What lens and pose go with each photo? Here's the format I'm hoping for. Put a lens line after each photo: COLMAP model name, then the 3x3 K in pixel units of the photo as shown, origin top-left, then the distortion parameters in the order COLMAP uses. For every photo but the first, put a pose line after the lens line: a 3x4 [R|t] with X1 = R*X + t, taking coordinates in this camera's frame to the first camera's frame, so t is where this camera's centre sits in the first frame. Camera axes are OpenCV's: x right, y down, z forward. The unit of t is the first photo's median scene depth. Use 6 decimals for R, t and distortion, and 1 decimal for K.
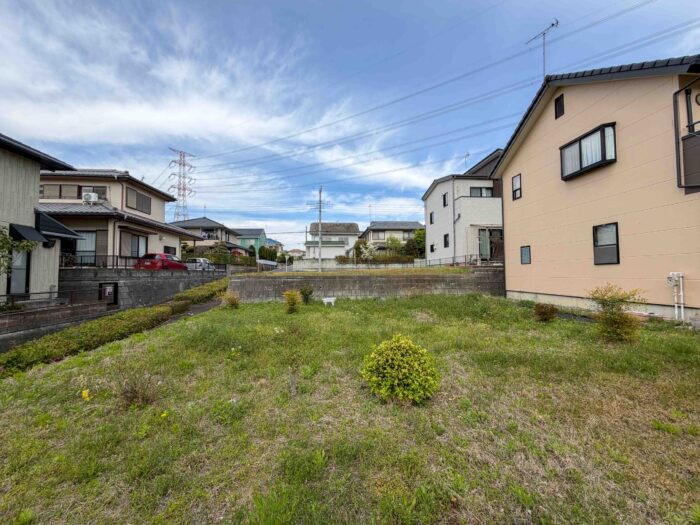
lens RADIAL K [[280.8, 0, 348.6], [0, 280.8, 261.9], [0, 0, 1]] dist [0.000409, -0.000377]
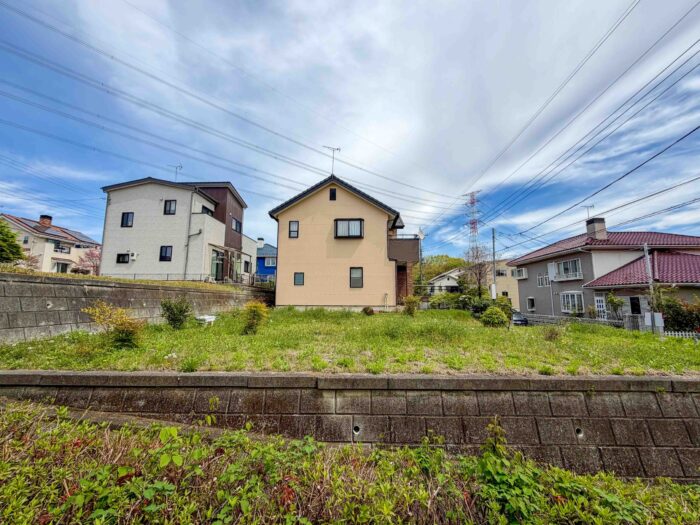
lens RADIAL K [[286.8, 0, 348.7], [0, 286.8, 262.3], [0, 0, 1]] dist [-0.001461, -0.000111]
pose [[0.112921, 0.142685, 0.983306, -0.507265], [-0.045295, 0.989346, -0.138360, 0.053277], [-0.992571, -0.028915, 0.118181, 0.384591]]
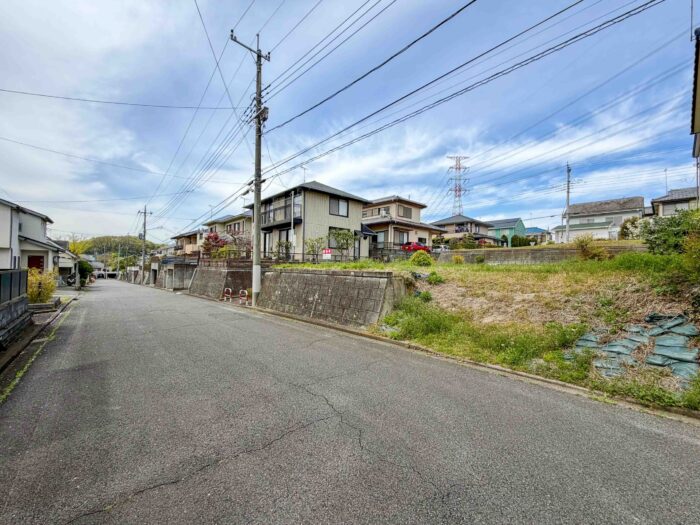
lens RADIAL K [[280.8, 0, 348.6], [0, 280.8, 261.9], [0, 0, 1]] dist [0.000409, -0.000377]
pose [[0.604364, 0.003204, -0.796702, 0.426805], [0.011109, 0.999861, 0.012449, 0.065627], [0.796631, -0.016375, 0.604245, -0.314232]]
